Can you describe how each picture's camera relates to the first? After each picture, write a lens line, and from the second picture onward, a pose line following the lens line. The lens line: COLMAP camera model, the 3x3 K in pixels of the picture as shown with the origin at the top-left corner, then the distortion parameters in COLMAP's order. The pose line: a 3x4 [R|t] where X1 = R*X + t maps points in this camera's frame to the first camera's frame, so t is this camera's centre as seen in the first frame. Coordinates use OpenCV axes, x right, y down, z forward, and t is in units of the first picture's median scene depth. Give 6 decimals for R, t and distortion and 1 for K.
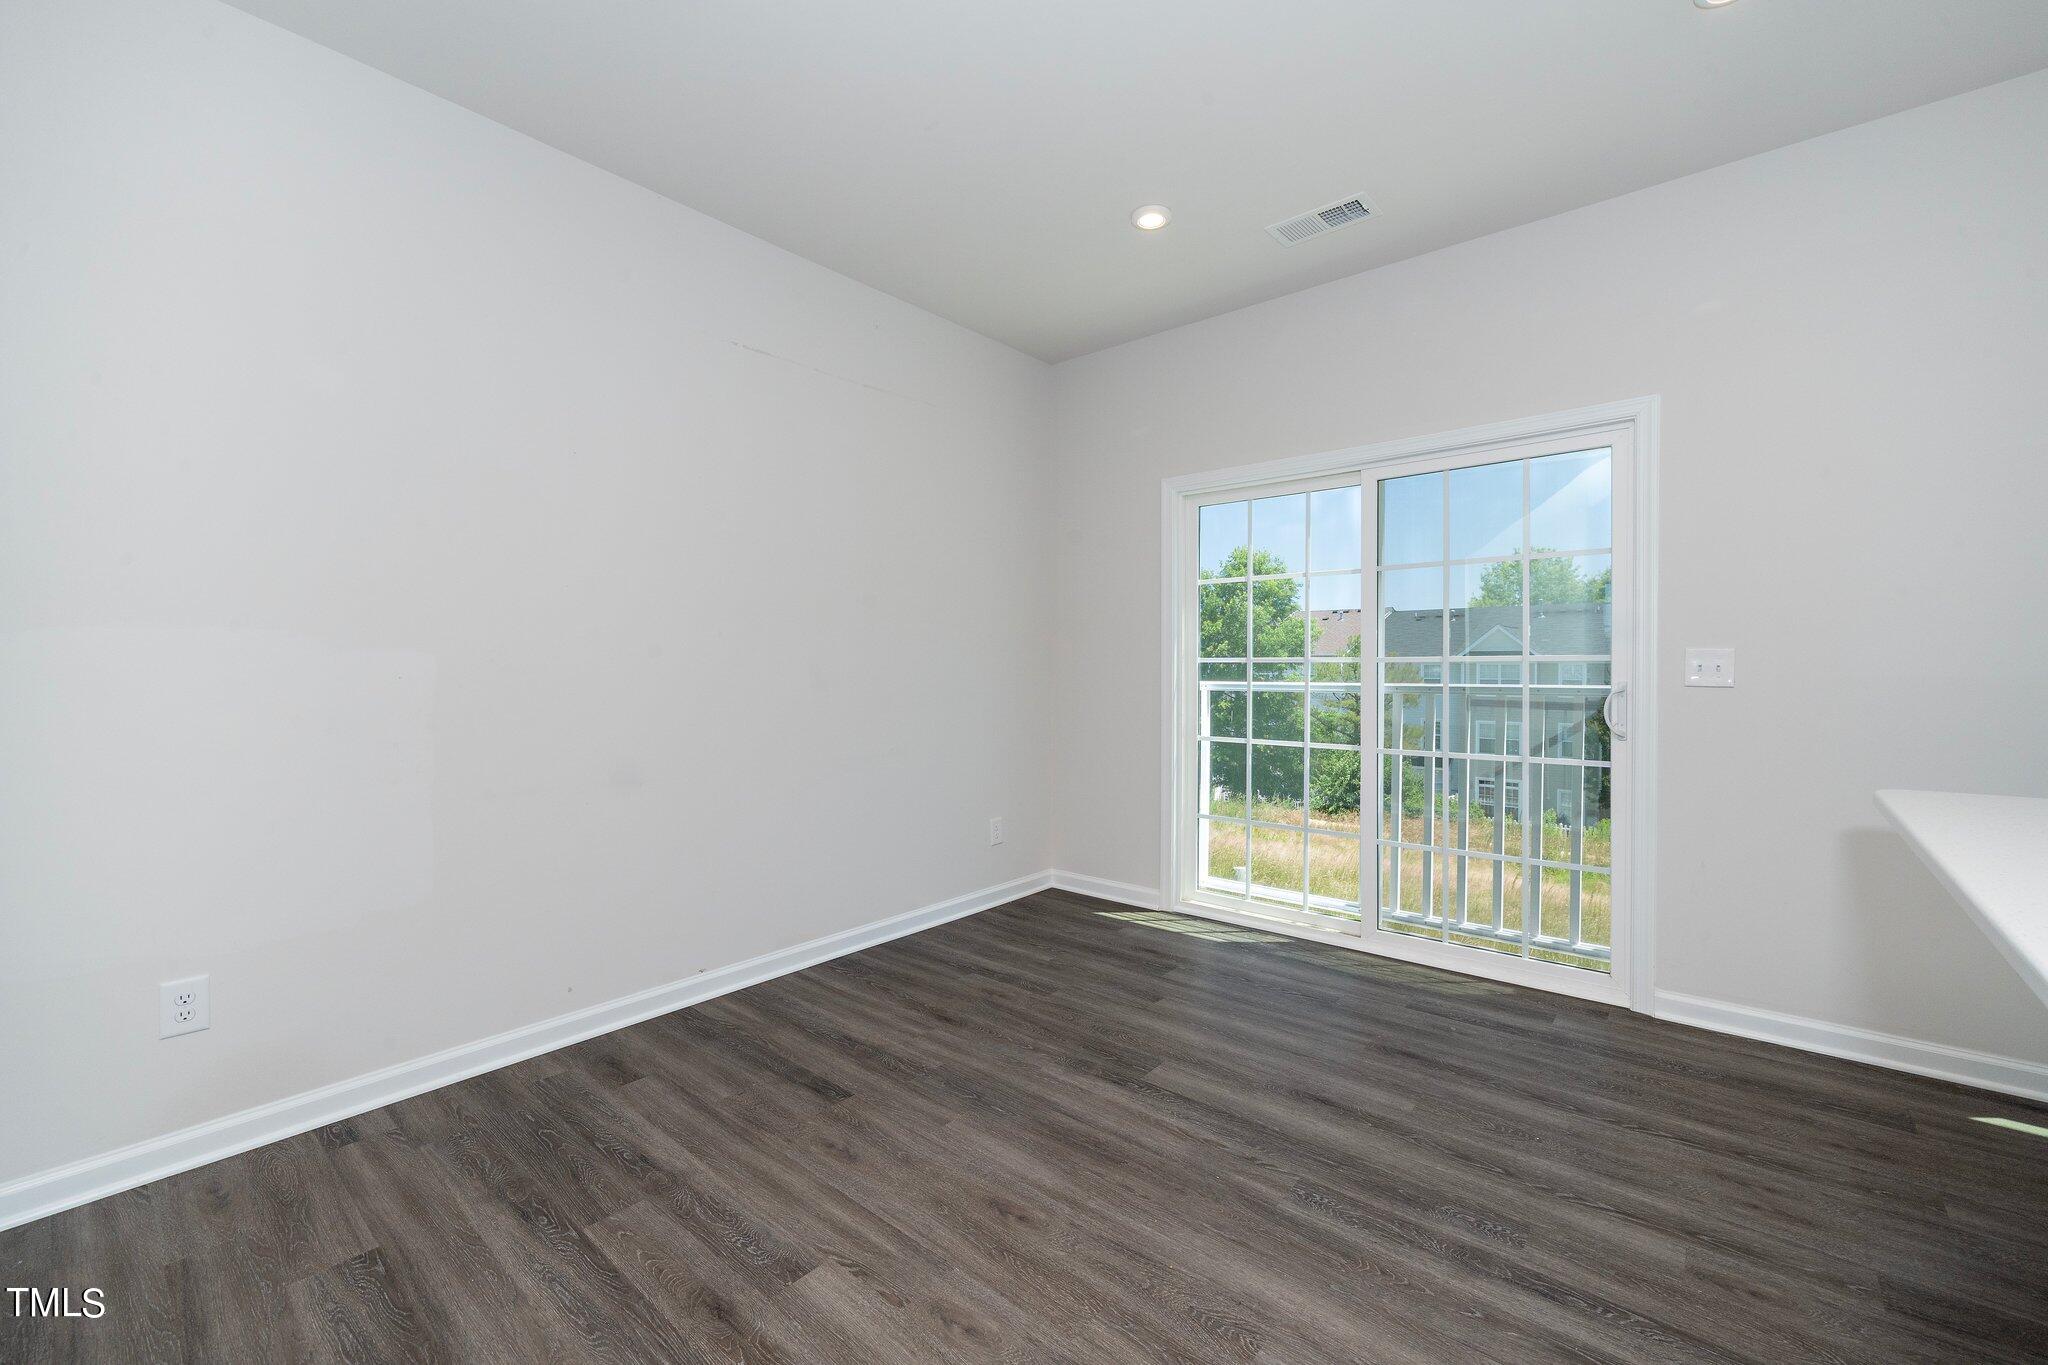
lens RADIAL K [[854.1, 0, 1027.1], [0, 854.1, 686.9], [0, 0, 1]] dist [0.003026, -0.000285]
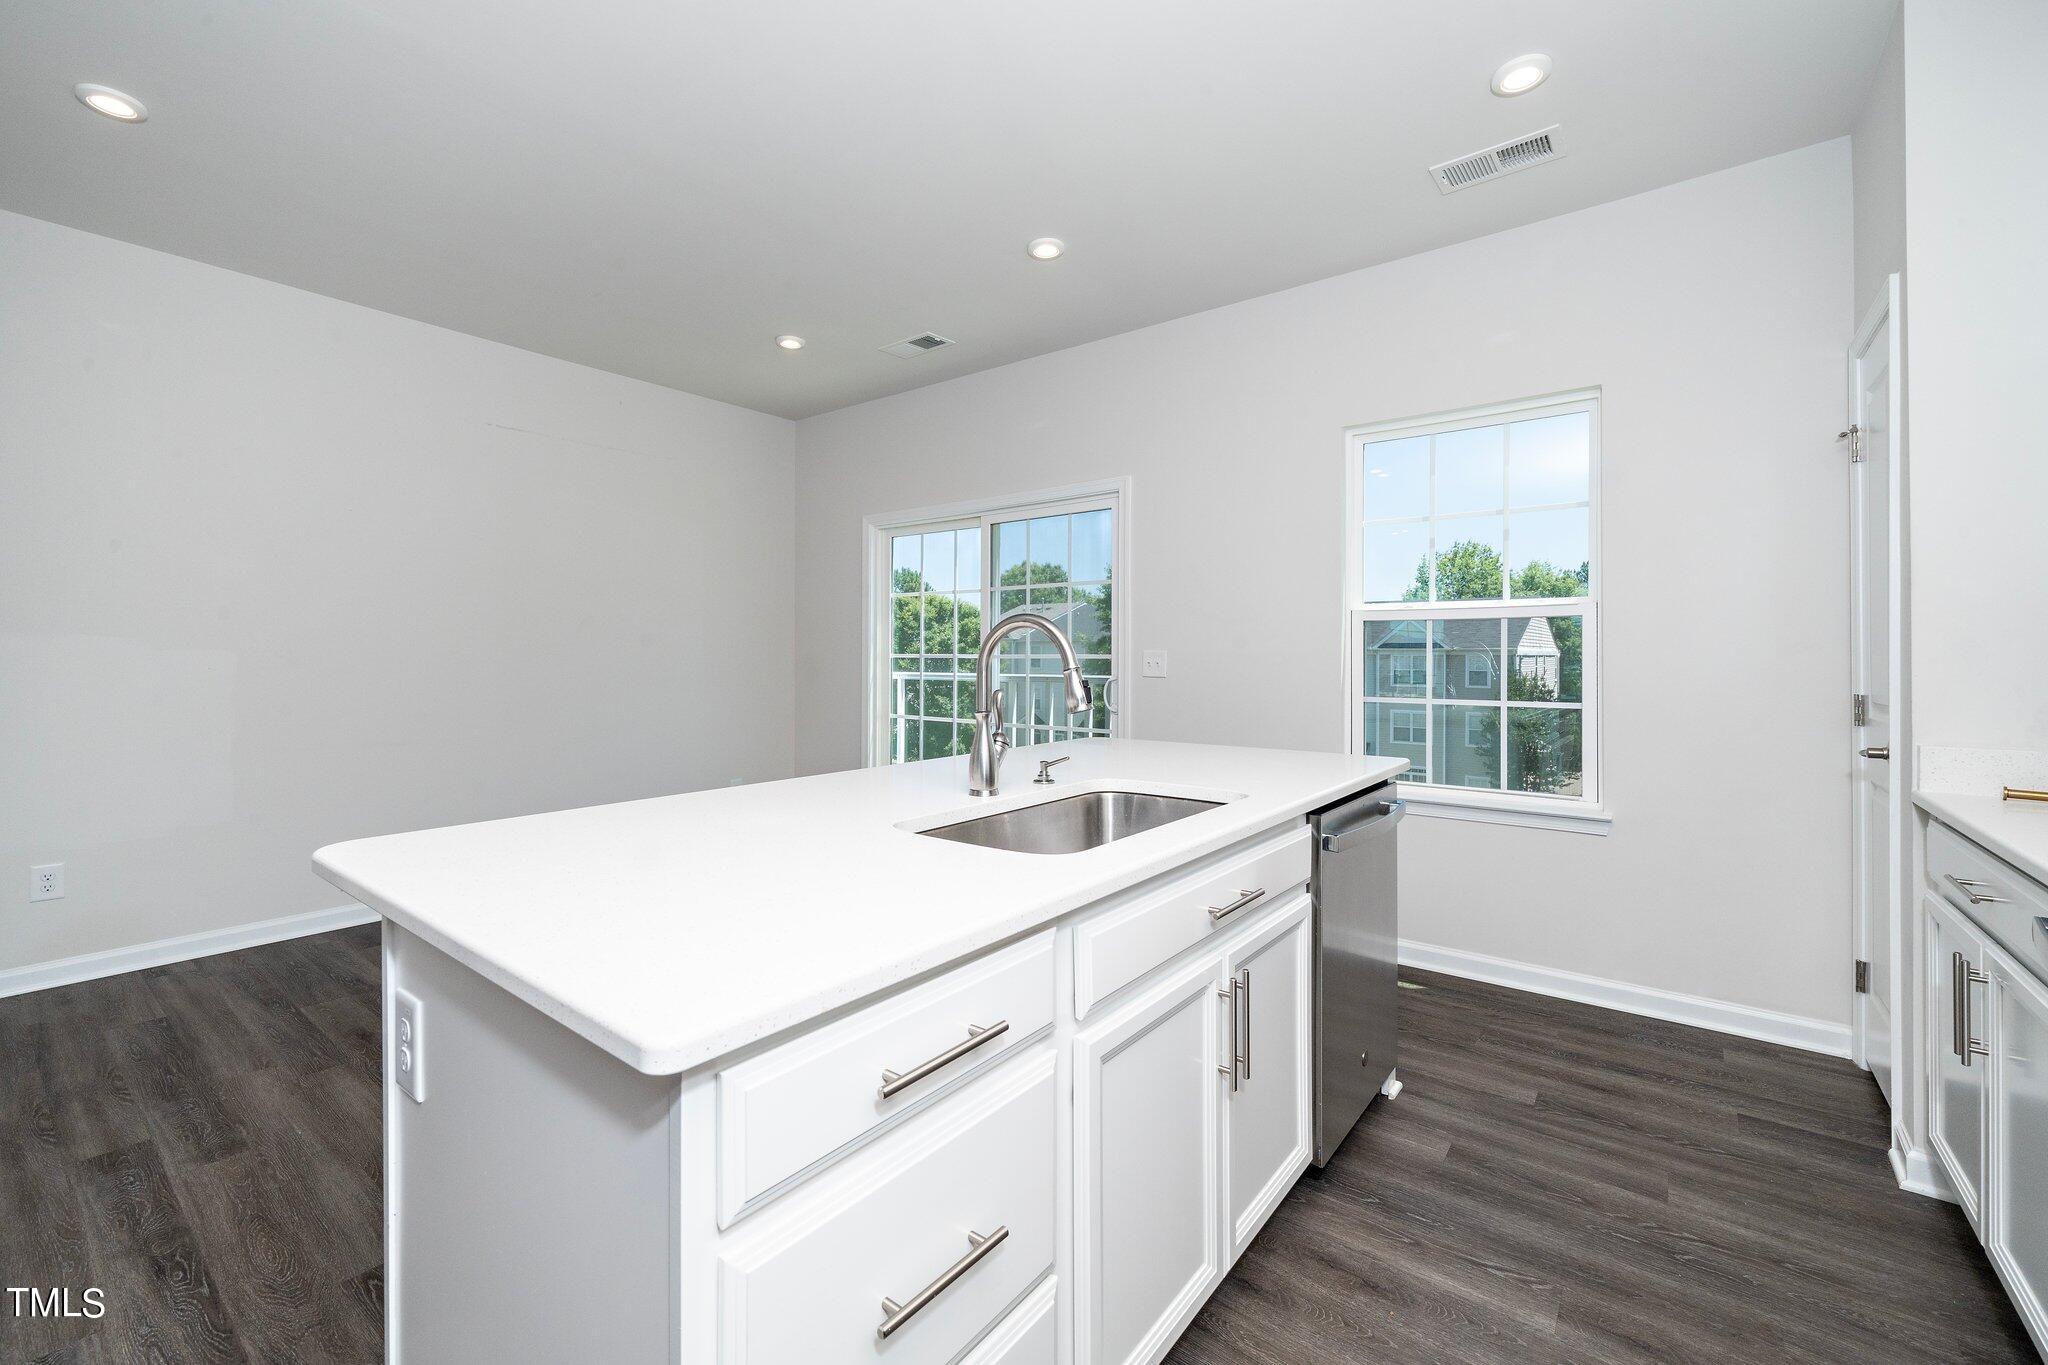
lens RADIAL K [[854.1, 0, 1009.9], [0, 854.1, 662.4], [0, 0, 1]] dist [0.003026, -0.000285]
pose [[0.999059, 0.004920, 0.043083, 0.633327], [-0.004159, 0.999834, -0.017719, 0.002497], [-0.043163, 0.017523, 0.998914, -0.580747]]
